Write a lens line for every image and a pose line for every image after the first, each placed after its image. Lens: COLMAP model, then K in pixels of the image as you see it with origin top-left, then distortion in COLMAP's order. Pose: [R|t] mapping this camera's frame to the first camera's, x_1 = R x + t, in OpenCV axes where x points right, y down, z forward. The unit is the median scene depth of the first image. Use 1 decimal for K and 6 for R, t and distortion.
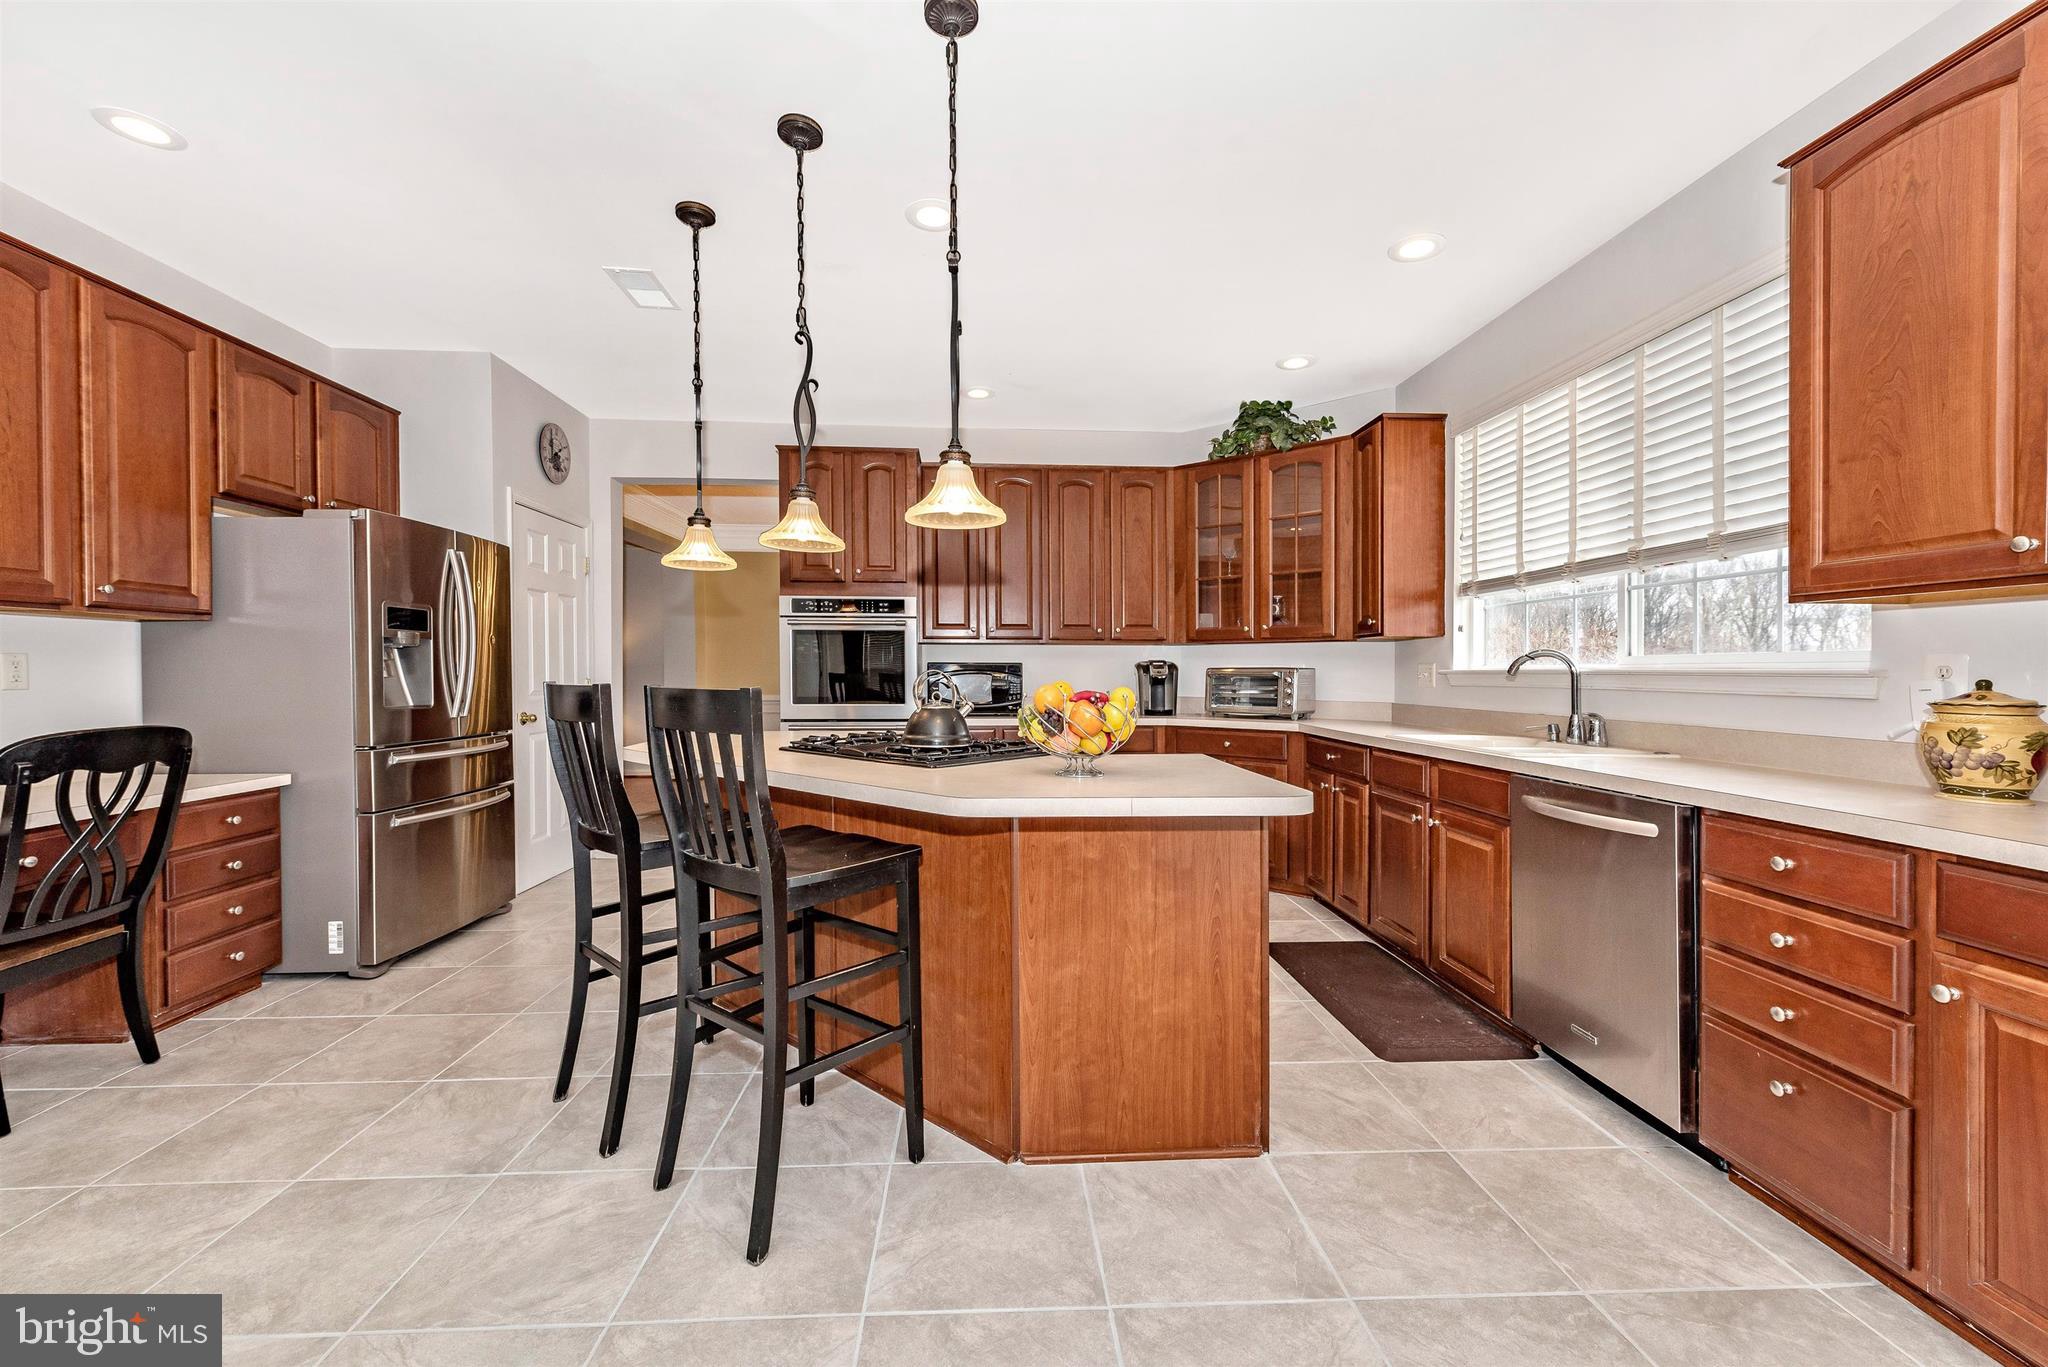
lens RADIAL K [[807.6, 0, 1014.4], [0, 807.6, 670.6], [0, 0, 1]] dist [0.011535, -0.004114]
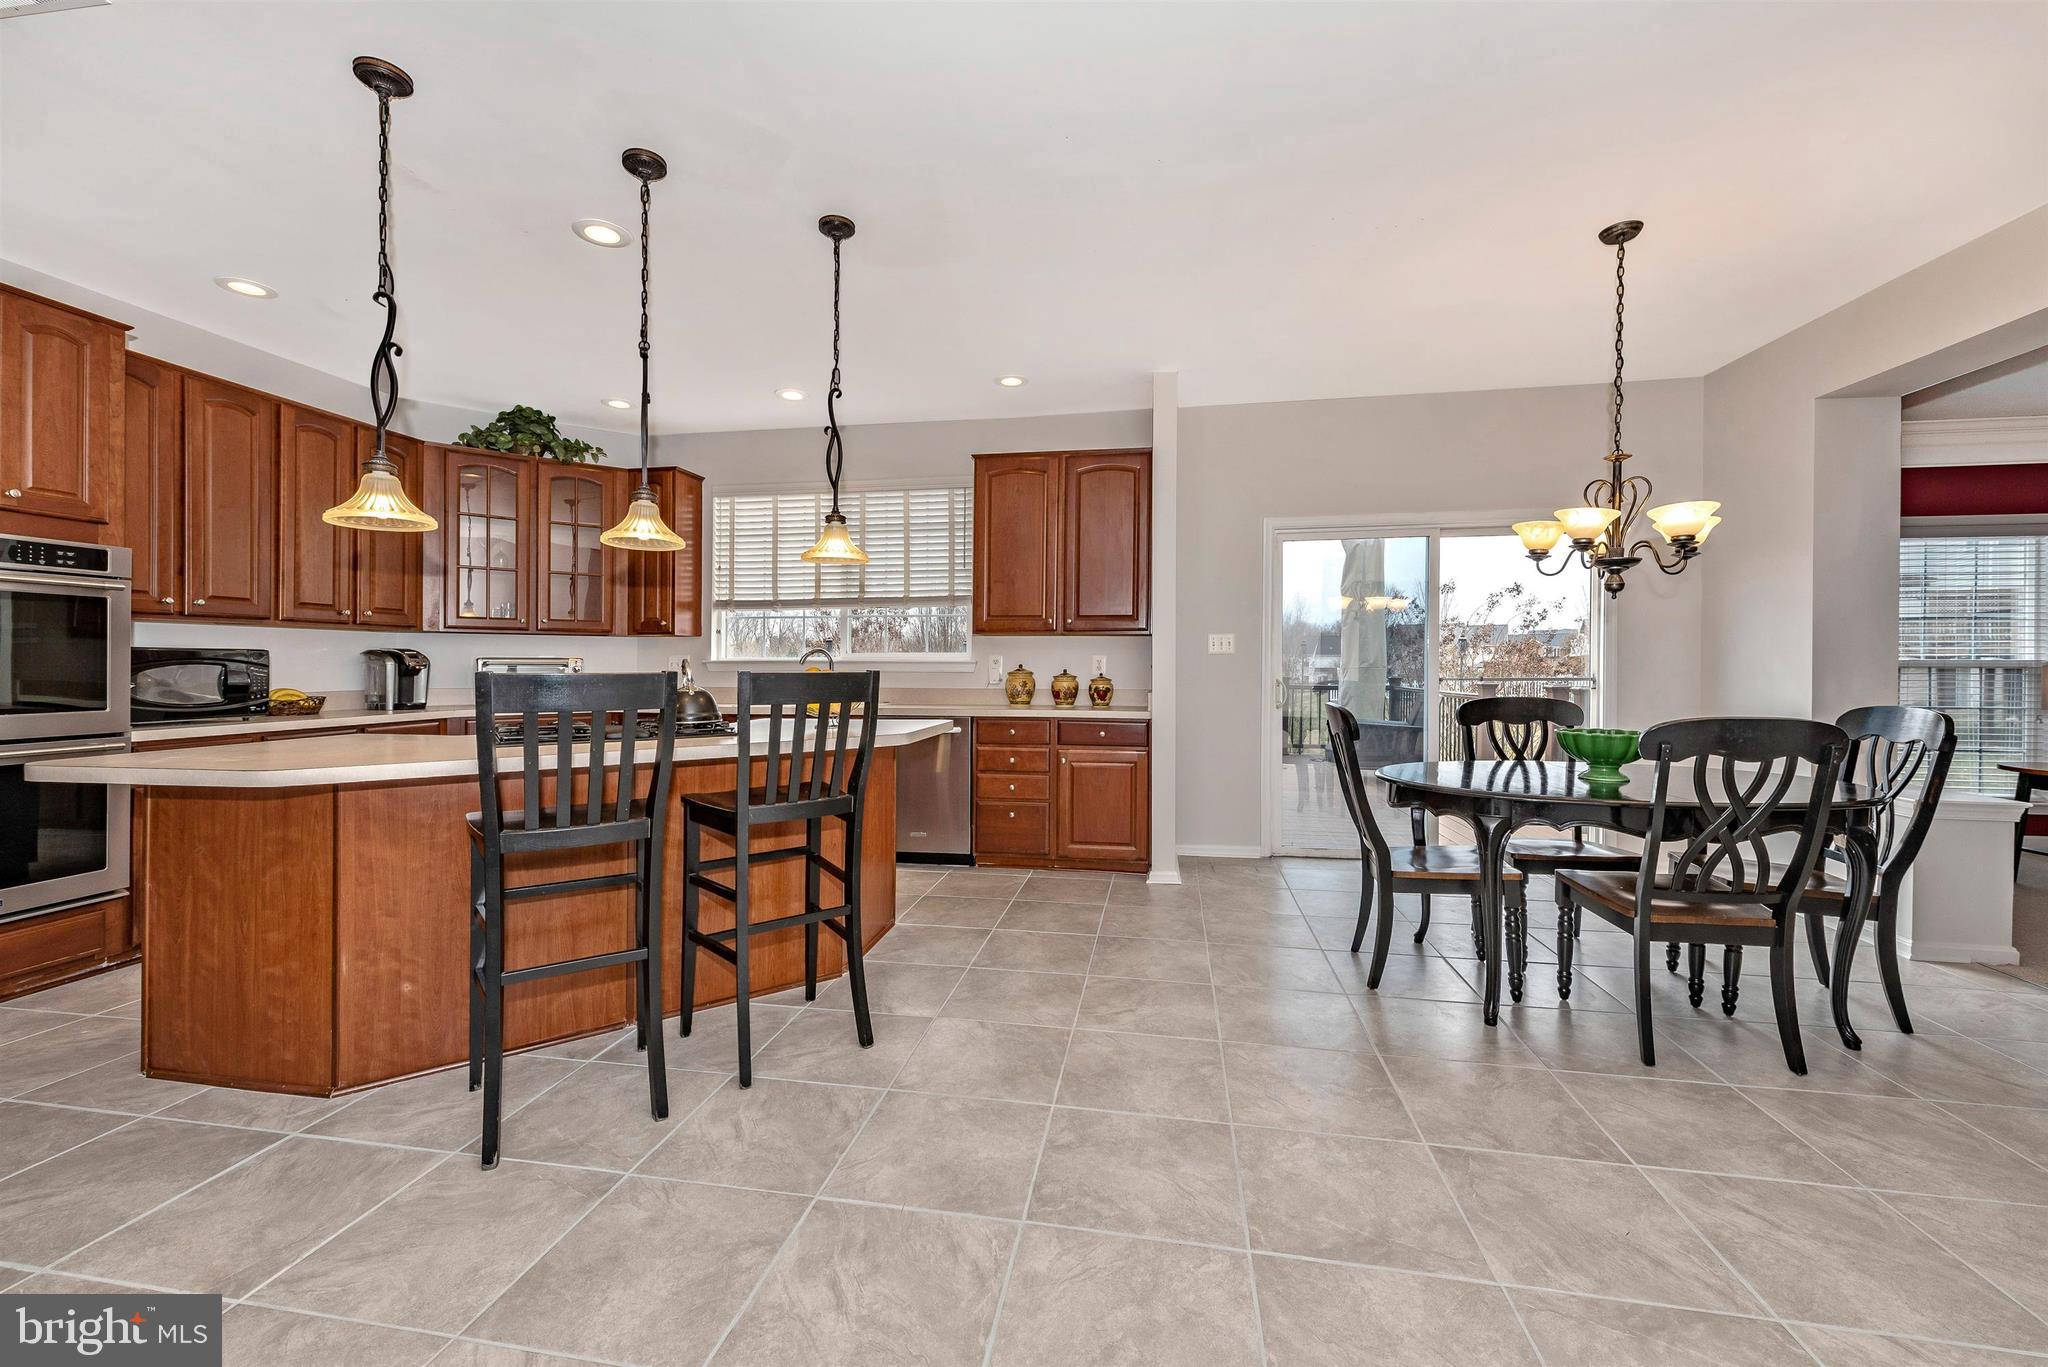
lens RADIAL K [[809.2, 0, 1022.1], [0, 809.2, 663.5], [0, 0, 1]] dist [0.010714, -0.003291]
pose [[0.221495, 0.000142, 0.975162, -1.358265], [-0.000824, 1.000000, 0.000042, 0.006705], [-0.975161, -0.000812, 0.221495, 0.298031]]
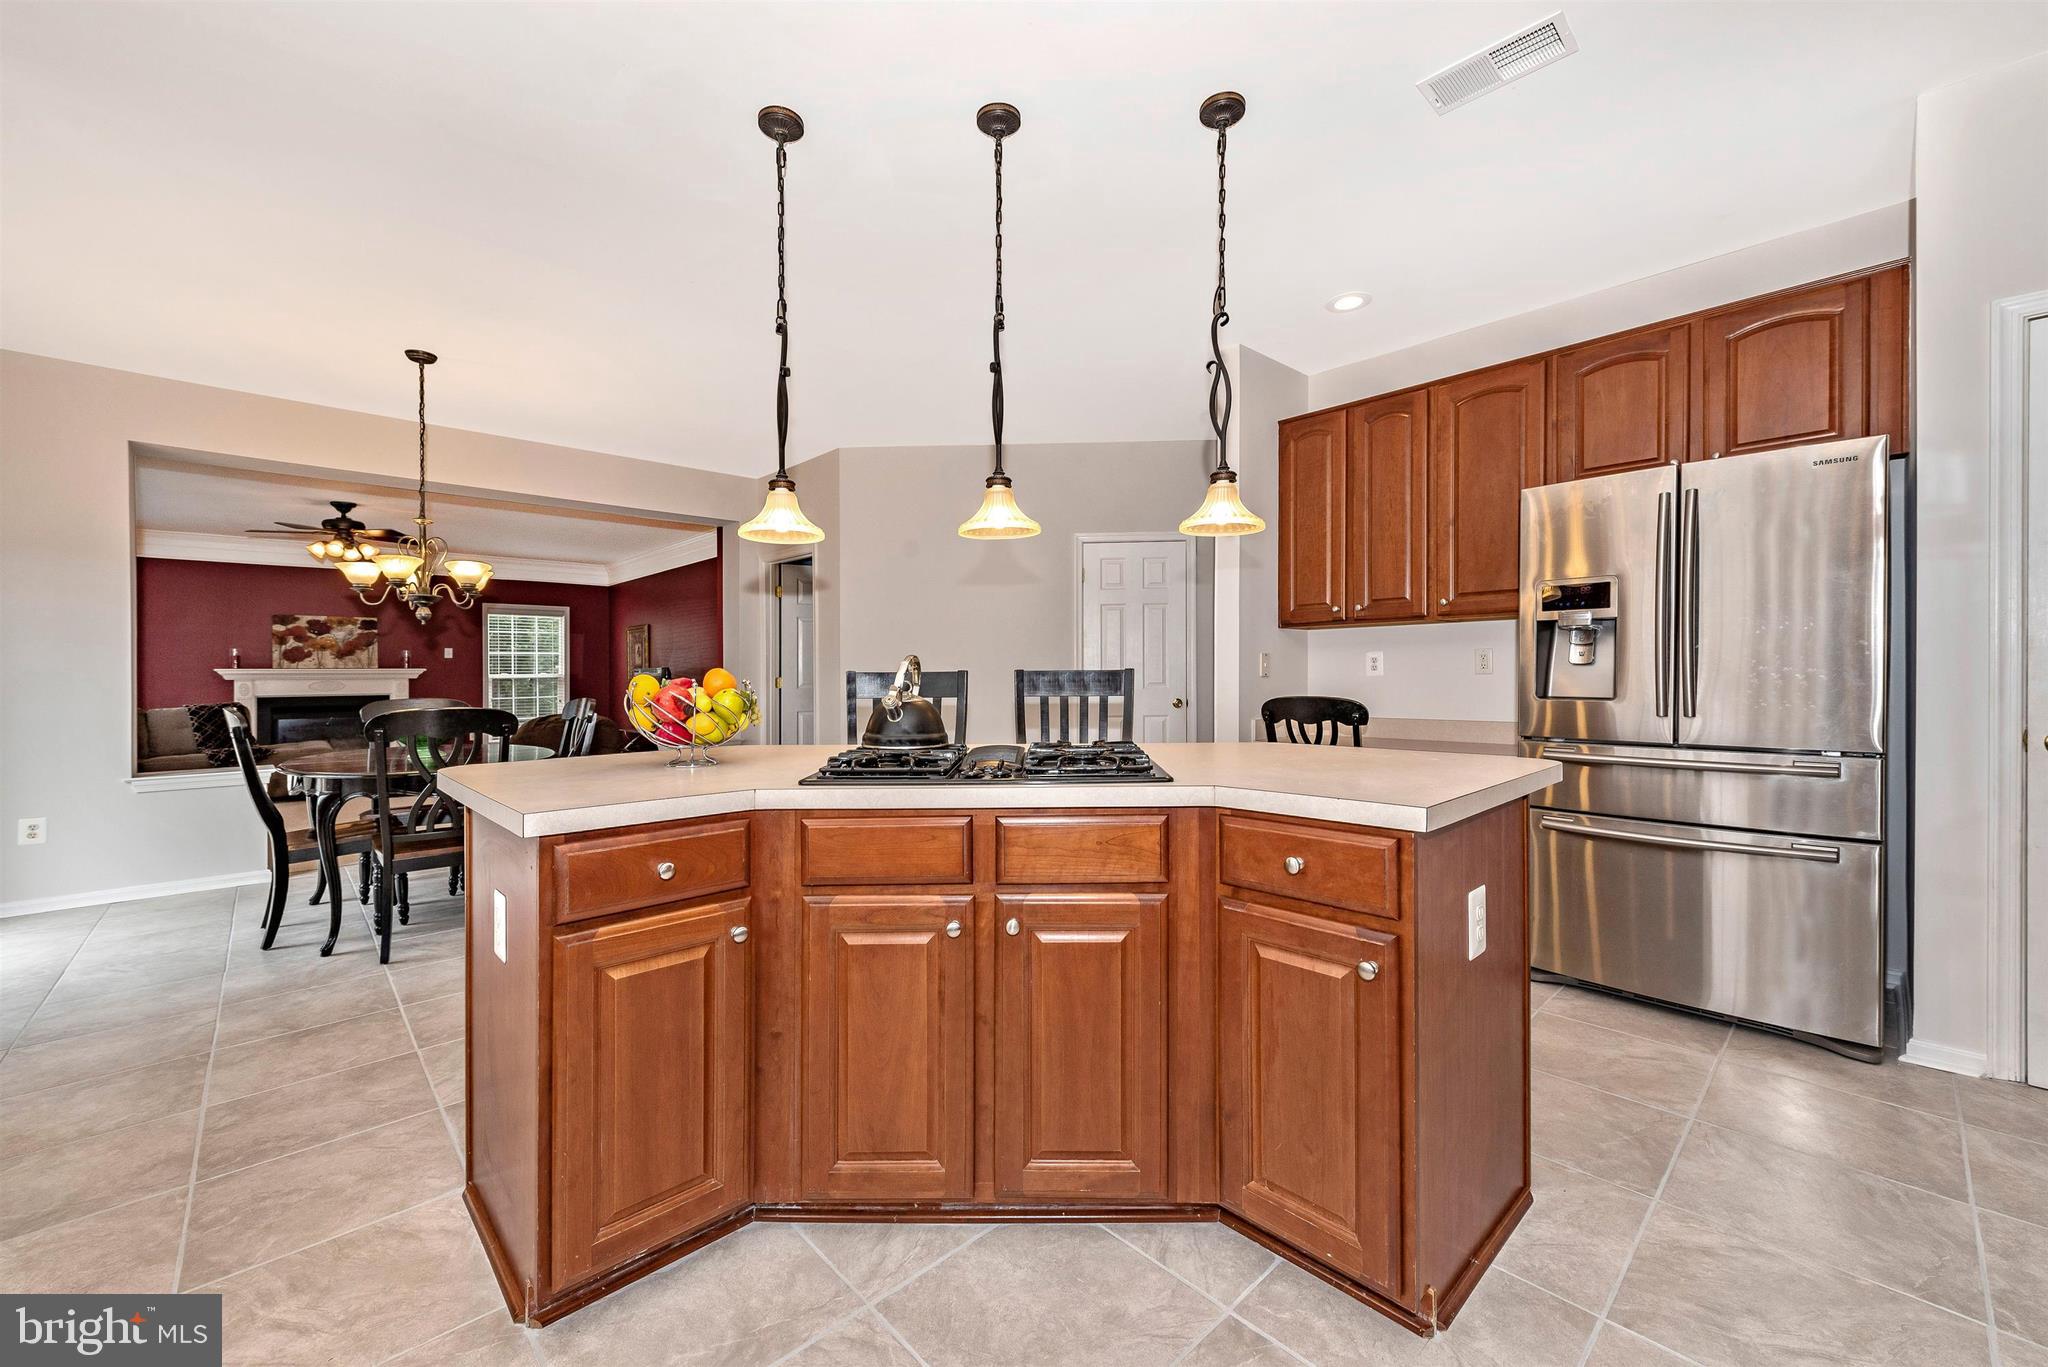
lens RADIAL K [[828.5, 0, 1024.0], [0, 828.5, 683.5], [0, 0, 1]] dist [0.016471, 0.000035]
pose [[-0.760018, 0.013859, -0.649755, 0.467034], [0.010357, 0.999904, 0.009213, 0.036091], [0.649820, 0.000272, -0.760088, 2.058829]]
